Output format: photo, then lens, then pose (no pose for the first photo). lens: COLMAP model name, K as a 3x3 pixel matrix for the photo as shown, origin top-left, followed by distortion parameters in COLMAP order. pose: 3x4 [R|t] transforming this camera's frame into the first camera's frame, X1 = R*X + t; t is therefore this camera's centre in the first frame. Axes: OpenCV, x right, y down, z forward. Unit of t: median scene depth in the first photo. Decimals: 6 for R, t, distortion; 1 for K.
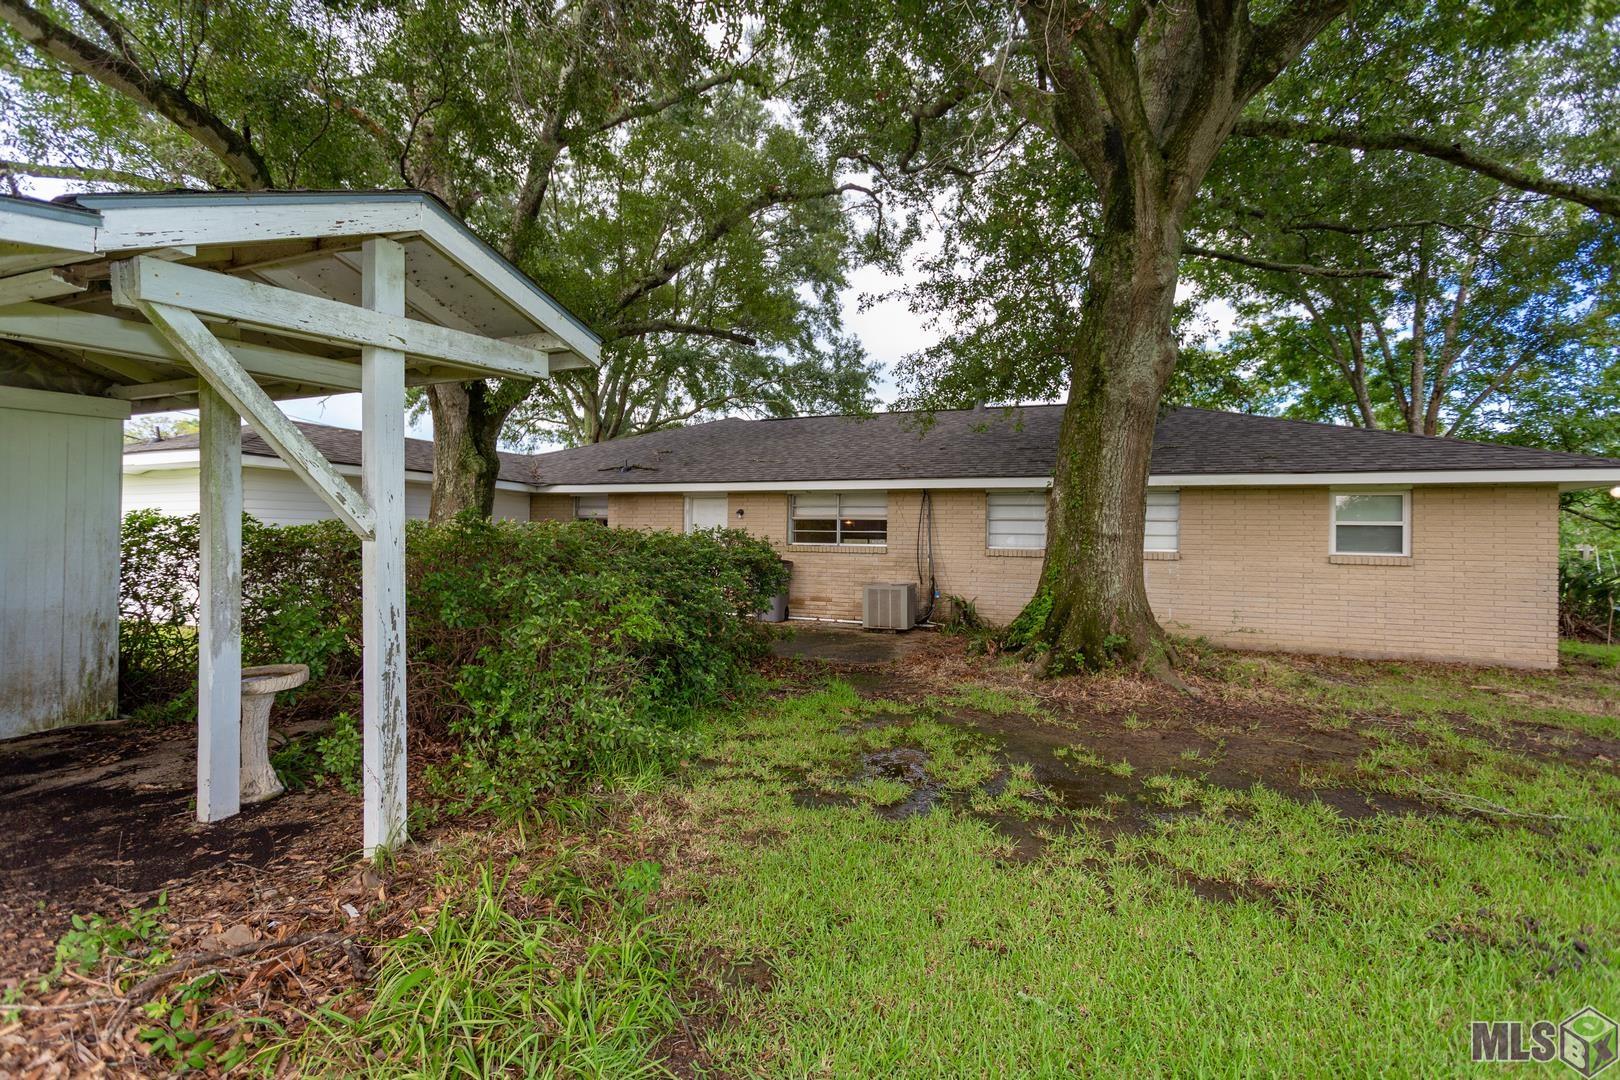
lens RADIAL K [[800.2, 0, 812.3], [0, 800.2, 525.3], [0, 0, 1]] dist [0.000551, 0.000812]
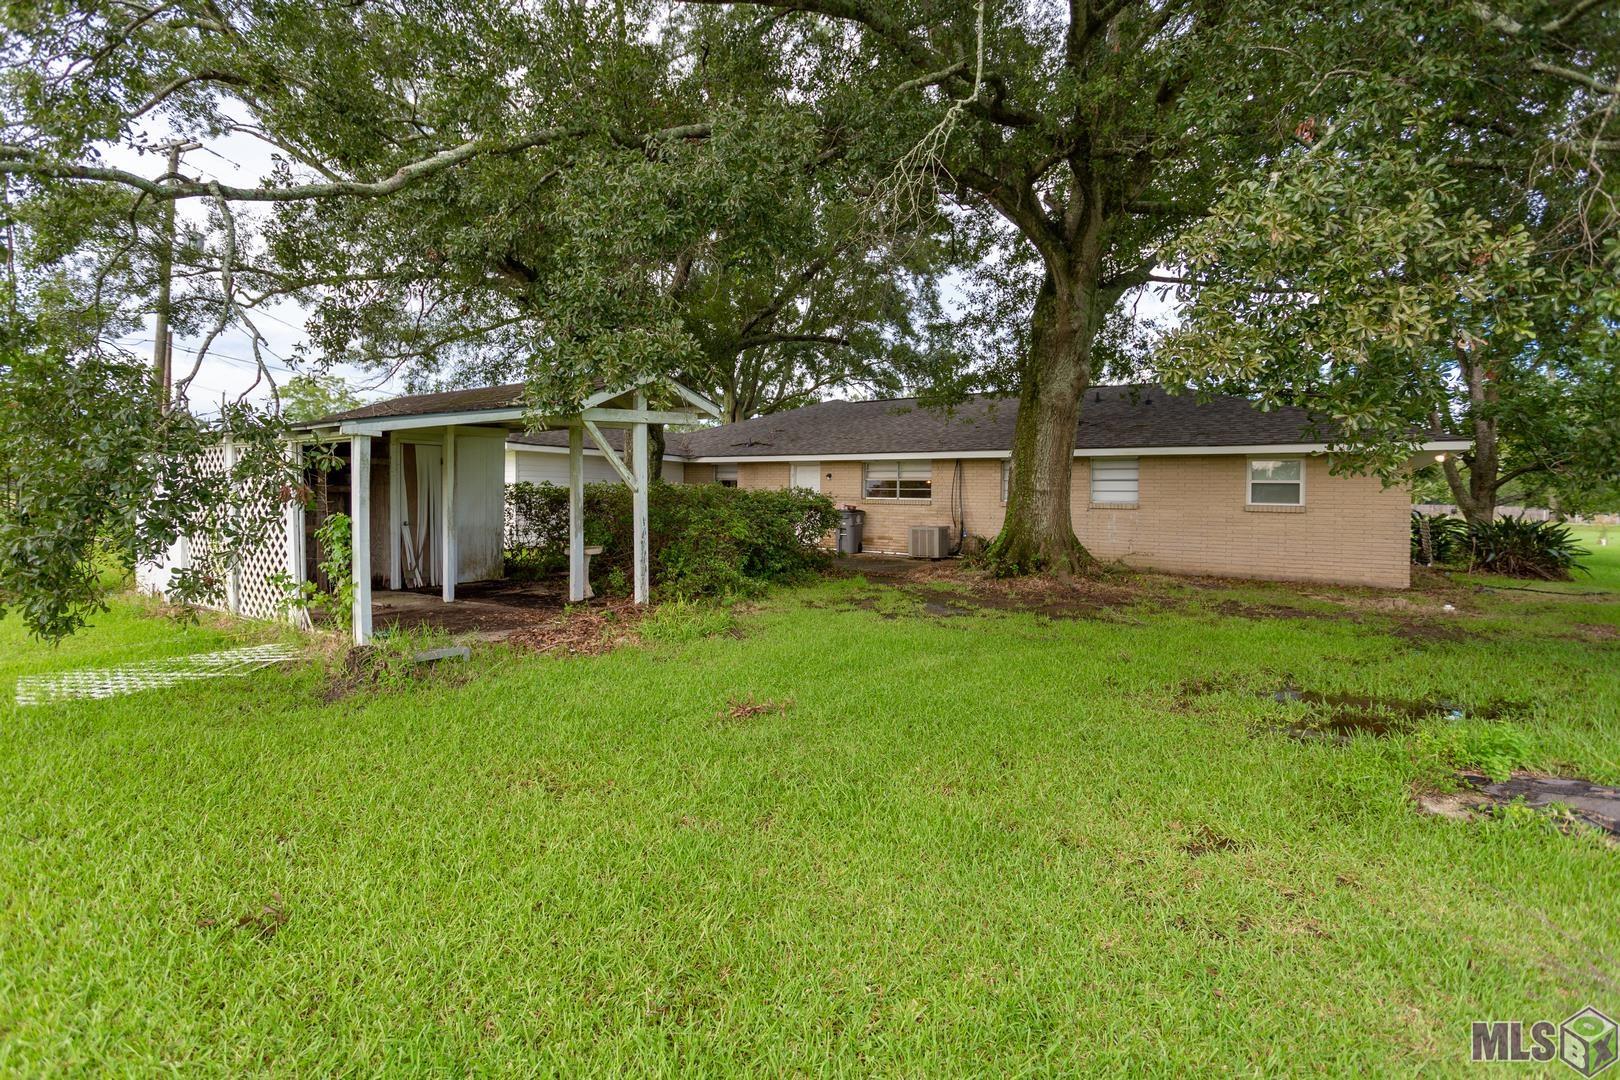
lens RADIAL K [[781.6, 0, 803.0], [0, 781.6, 505.1], [0, 0, 1]] dist [0.001017, 0.001102]
pose [[0.983525, -0.000053, -0.180773, 0.116487], [0.004869, 0.999645, 0.026202, -0.001306], [0.180707, -0.026651, 0.983176, -0.360796]]
